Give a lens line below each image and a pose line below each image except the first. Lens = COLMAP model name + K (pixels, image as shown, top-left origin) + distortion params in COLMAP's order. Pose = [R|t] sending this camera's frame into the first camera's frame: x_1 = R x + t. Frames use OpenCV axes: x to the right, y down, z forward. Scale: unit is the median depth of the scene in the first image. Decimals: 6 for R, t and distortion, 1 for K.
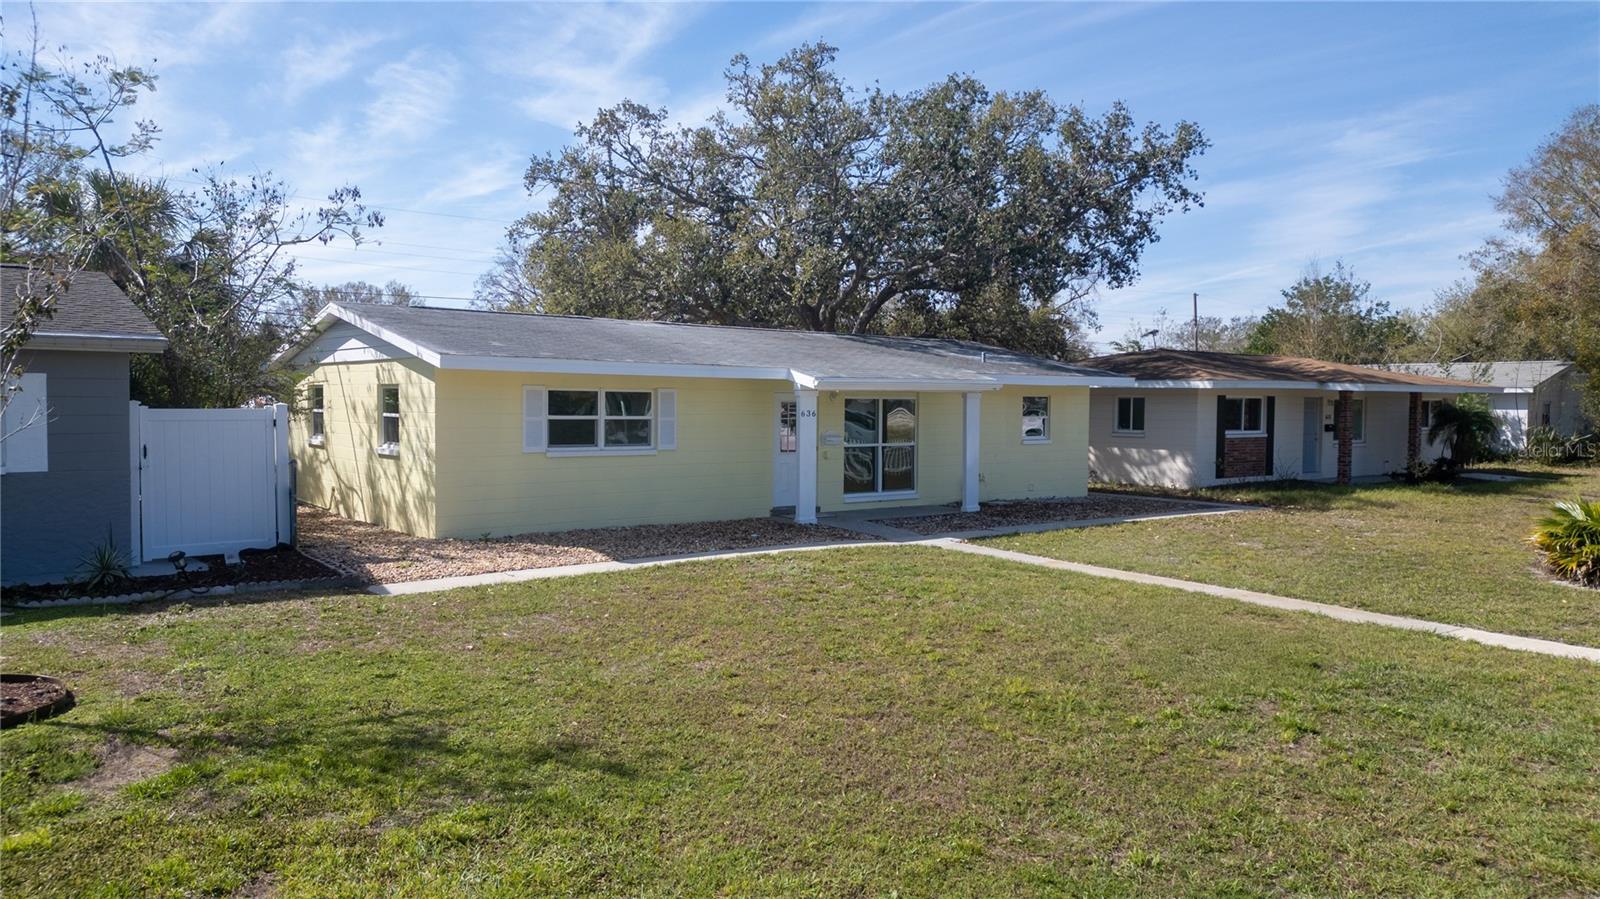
lens RADIAL K [[1072.4, 0, 800.0], [0, 1072.4, 449.5], [0, 0, 1]] dist [0.028489, -0.064224]
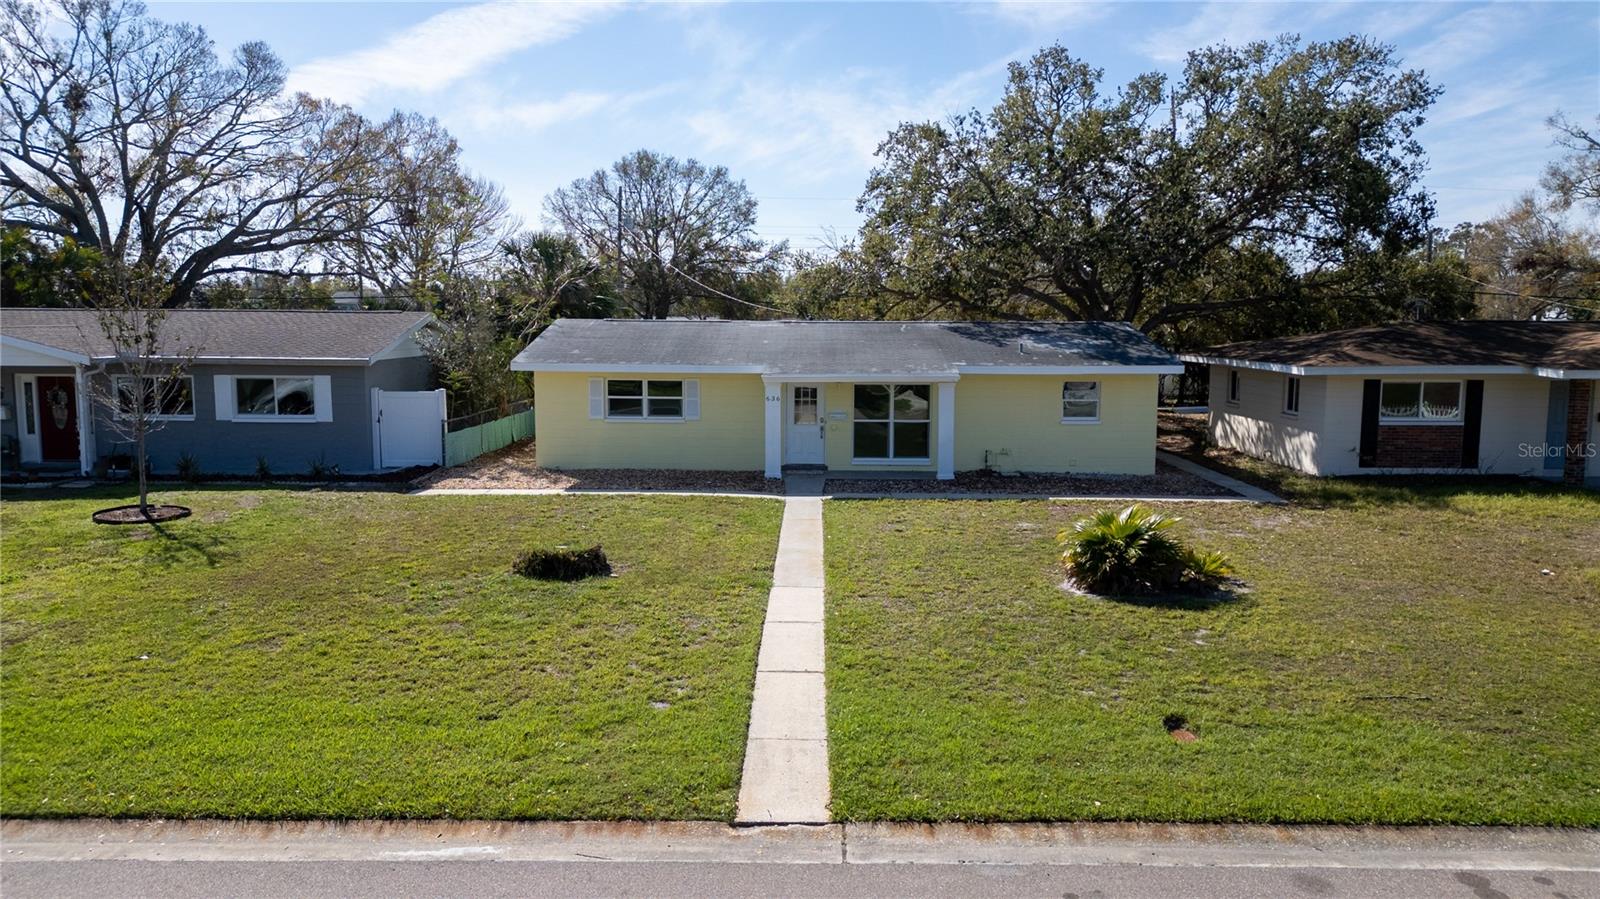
lens RADIAL K [[1072.4, 0, 800.0], [0, 1072.4, 449.5], [0, 0, 1]] dist [0.028489, -0.064224]
pose [[0.771671, 0.069393, -0.632226, 0.942809], [-0.023905, 0.996492, 0.080197, -0.082265], [0.635573, -0.046772, 0.770623, -0.050117]]
